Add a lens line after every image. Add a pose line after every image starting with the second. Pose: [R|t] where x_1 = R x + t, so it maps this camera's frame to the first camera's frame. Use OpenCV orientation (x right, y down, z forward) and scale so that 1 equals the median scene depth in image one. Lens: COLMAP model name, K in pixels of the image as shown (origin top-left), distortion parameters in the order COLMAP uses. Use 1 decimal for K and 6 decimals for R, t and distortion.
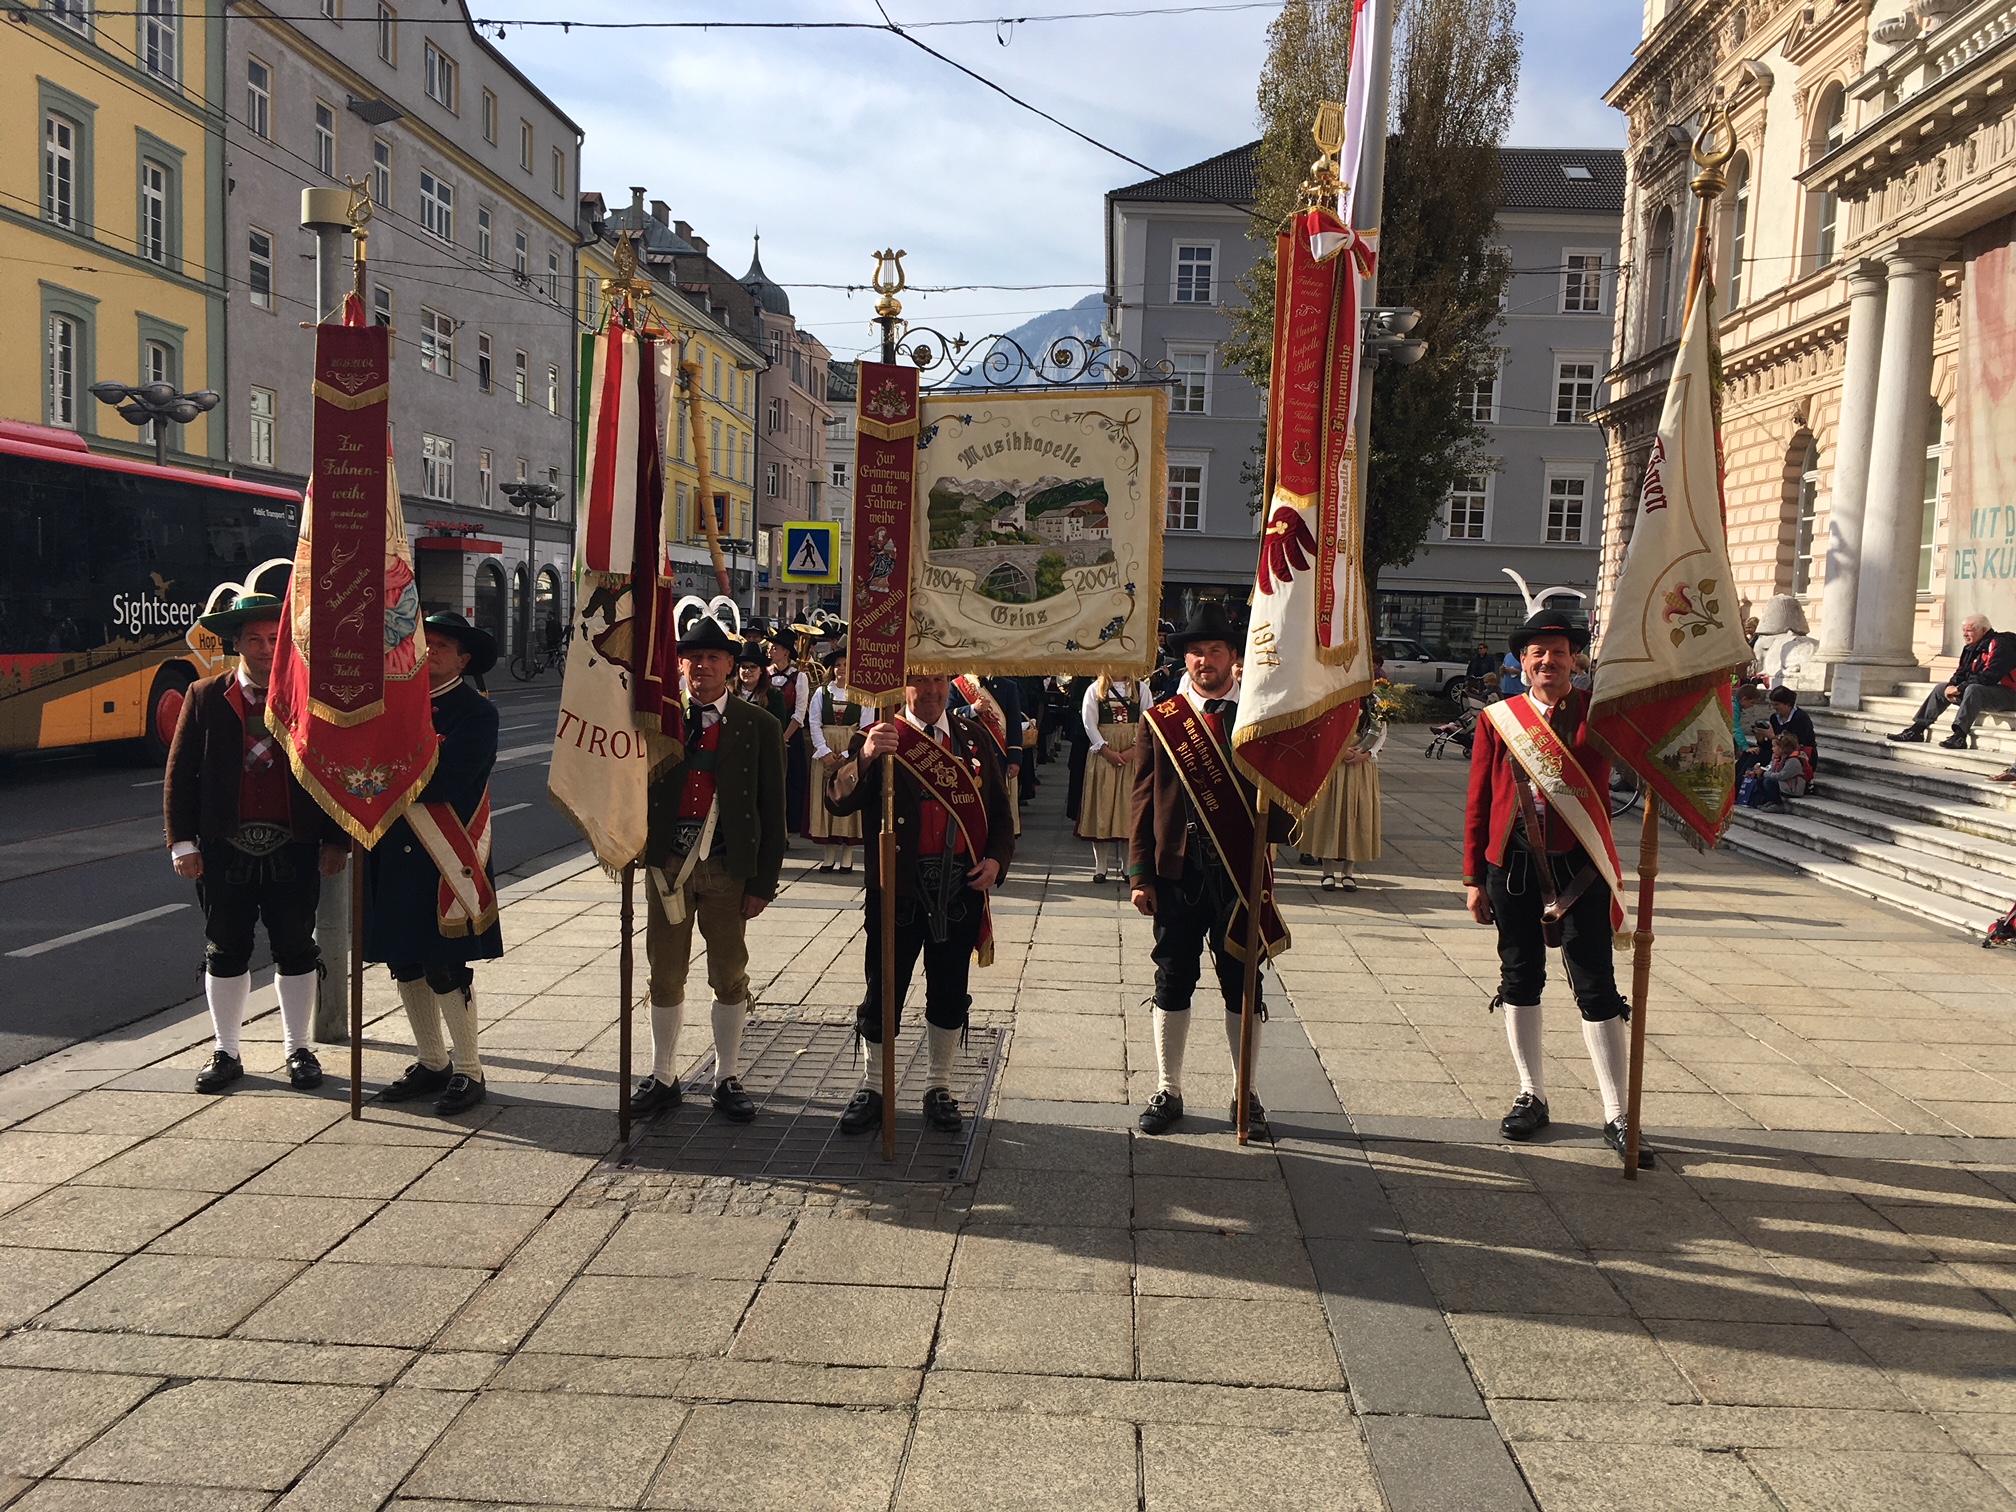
lens RADIAL K [[1723.1, 0, 1008.0], [0, 1723.1, 756.0], [0, 0, 1]] dist [0.071247, -0.091659]
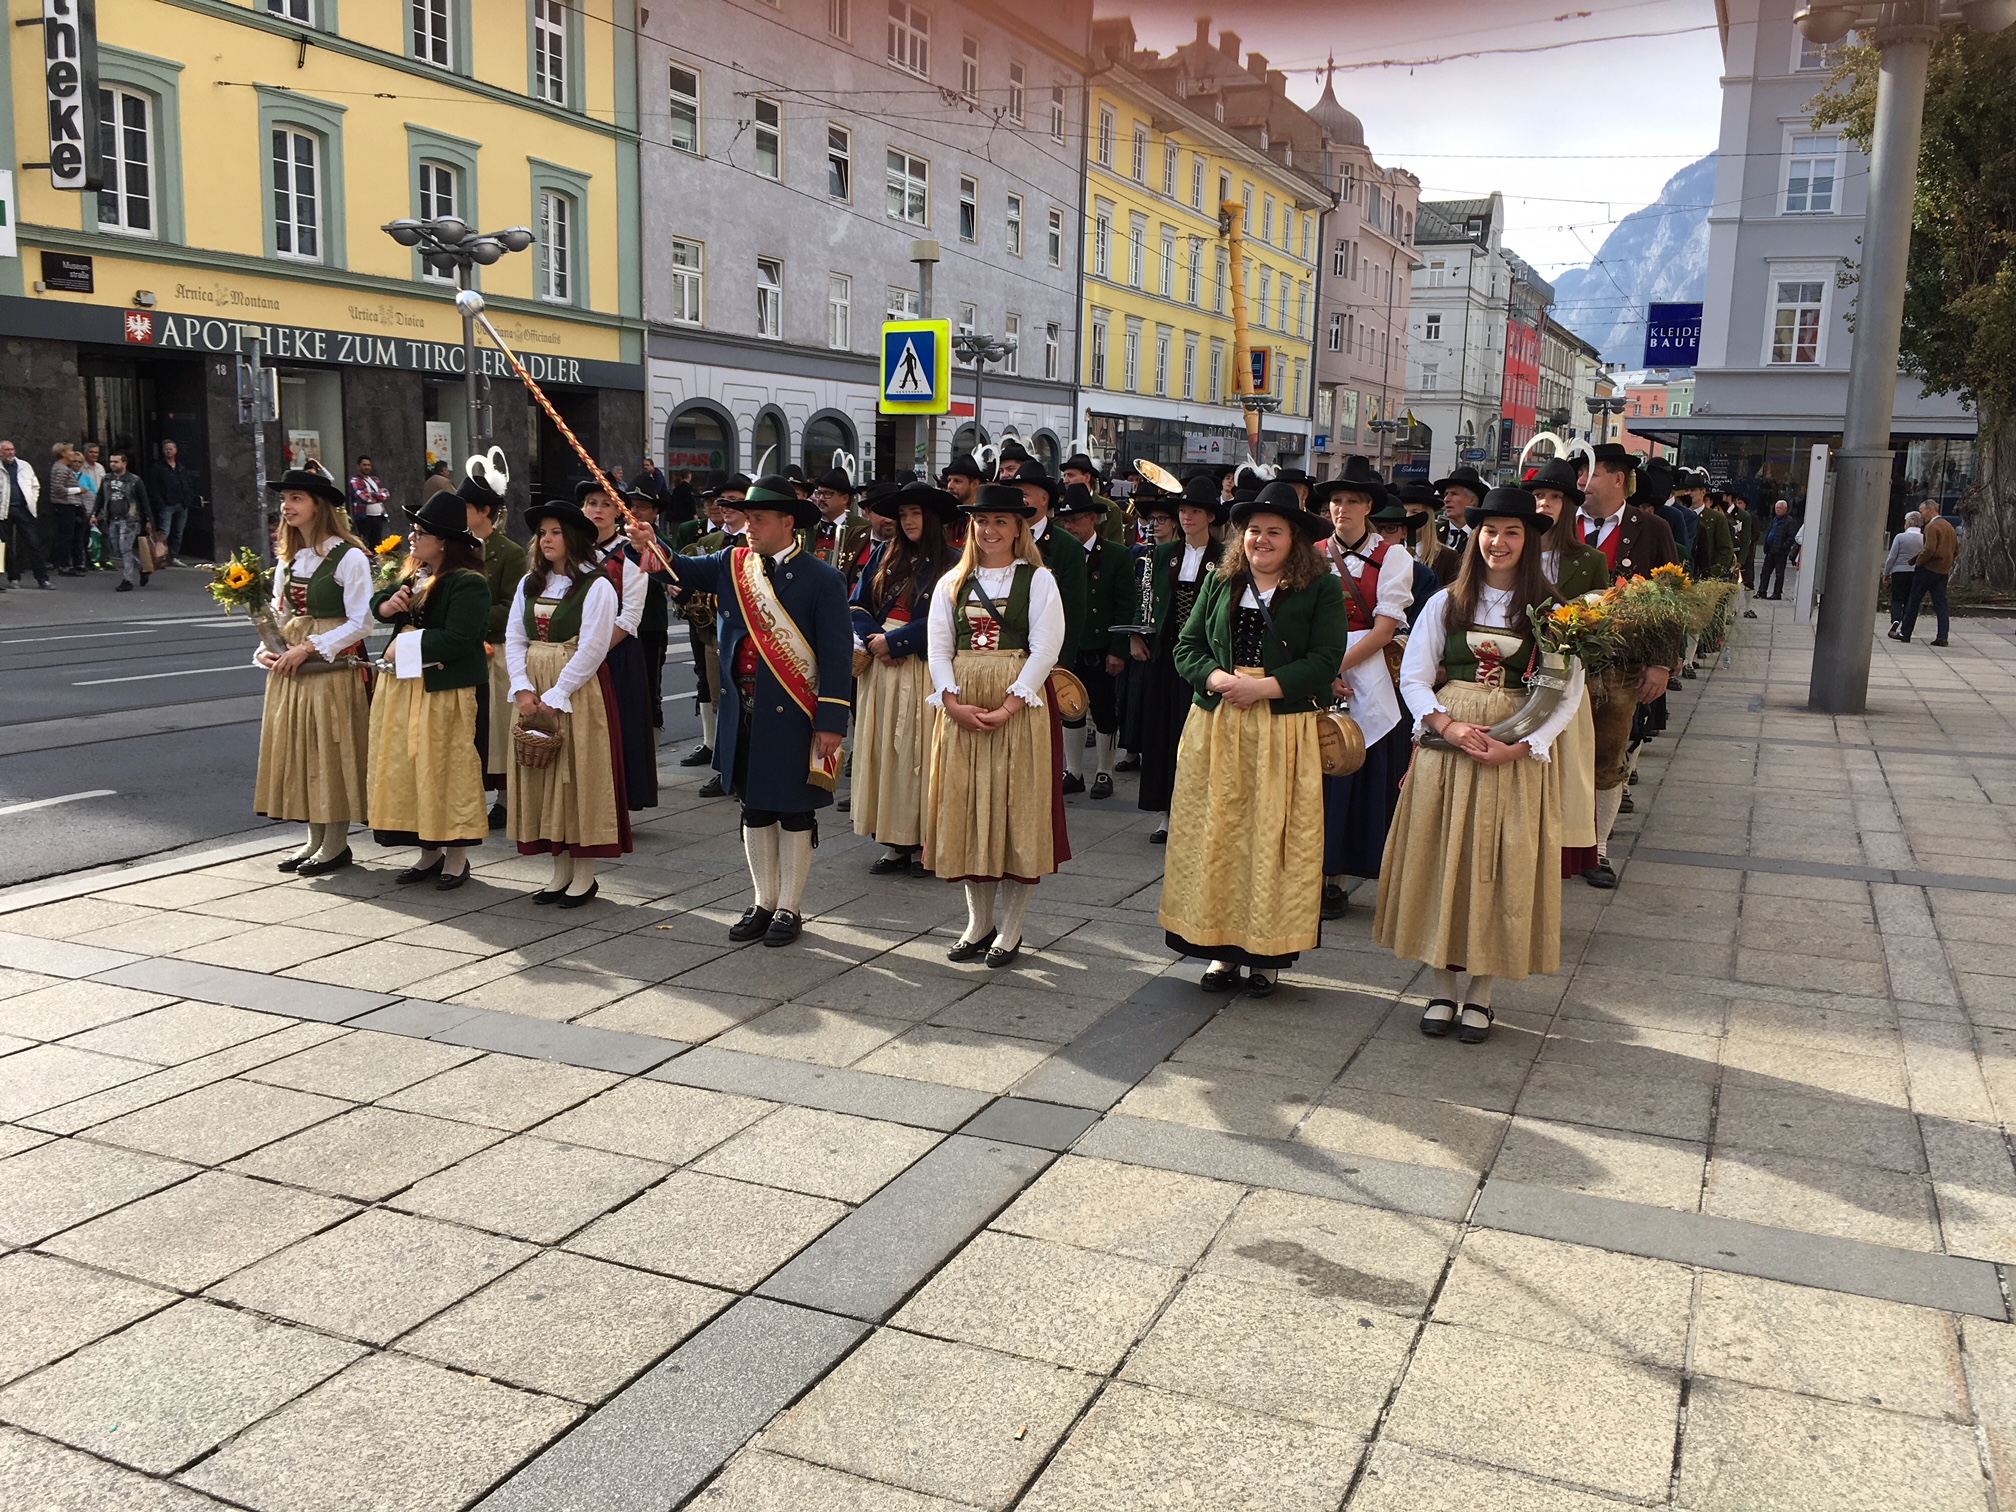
lens RADIAL K [[1723.1, 0, 1008.0], [0, 1723.1, 756.0], [0, 0, 1]] dist [0.071247, -0.091659]
pose [[0.936675, 0.045163, -0.347276, 0.048546], [-0.019621, 0.996860, 0.076719, -0.005574], [0.349651, -0.065047, 0.934619, 0.110005]]
